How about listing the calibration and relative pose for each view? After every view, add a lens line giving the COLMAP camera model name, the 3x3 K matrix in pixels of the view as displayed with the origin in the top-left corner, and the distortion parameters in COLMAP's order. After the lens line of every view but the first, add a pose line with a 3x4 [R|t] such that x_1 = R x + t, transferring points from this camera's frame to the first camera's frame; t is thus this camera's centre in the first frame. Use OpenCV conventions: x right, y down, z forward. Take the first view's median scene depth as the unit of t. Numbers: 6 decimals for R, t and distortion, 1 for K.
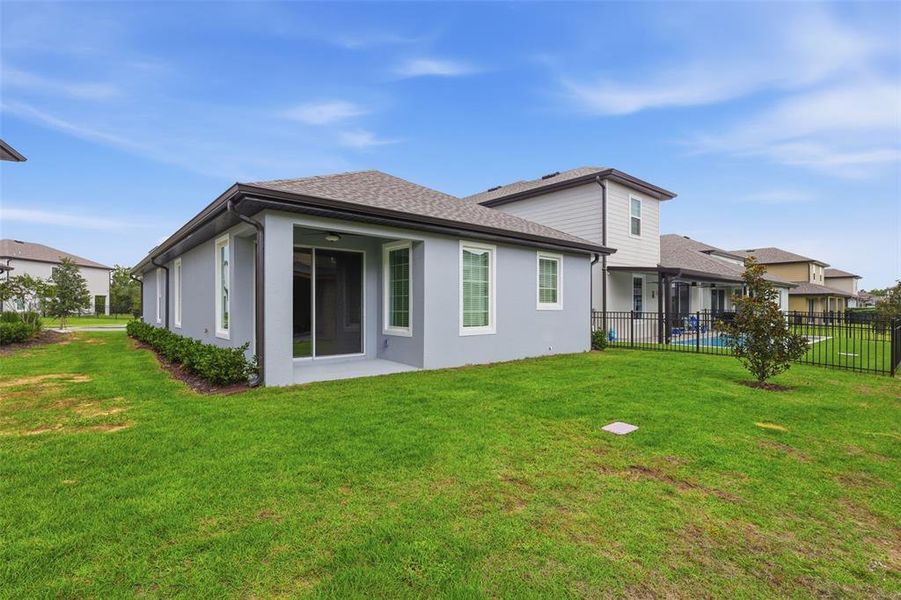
lens RADIAL K [[419.6, 0, 450.5], [0, 419.6, 300.0], [0, 0, 1]] dist [-0.001257, 0.000153]
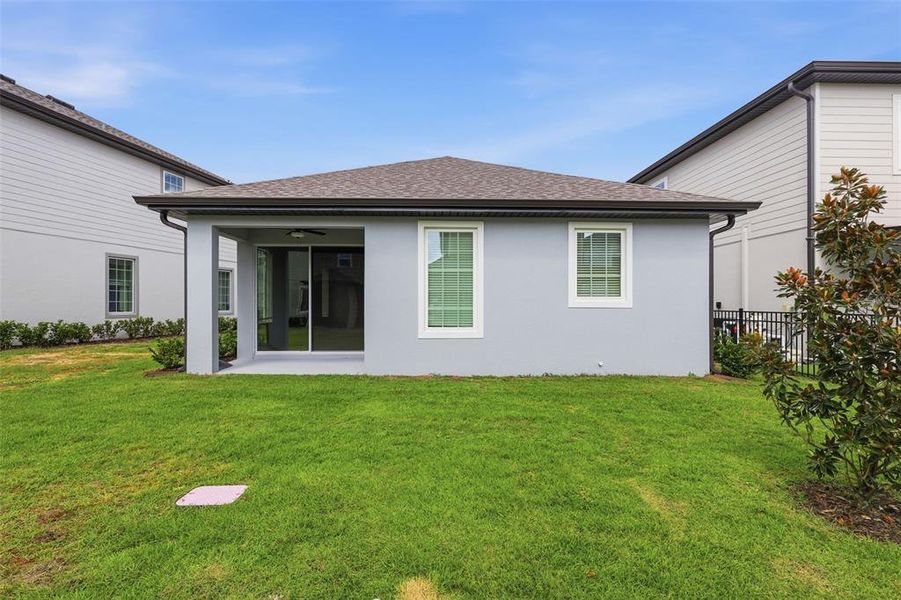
lens RADIAL K [[419.6, 0, 450.5], [0, 419.6, 300.0], [0, 0, 1]] dist [-0.001257, 0.000153]
pose [[0.783128, -0.008514, -0.621802, 0.543296], [0.008264, 0.999960, -0.003283, 0.014244], [0.621806, -0.002567, 0.783167, 0.376907]]
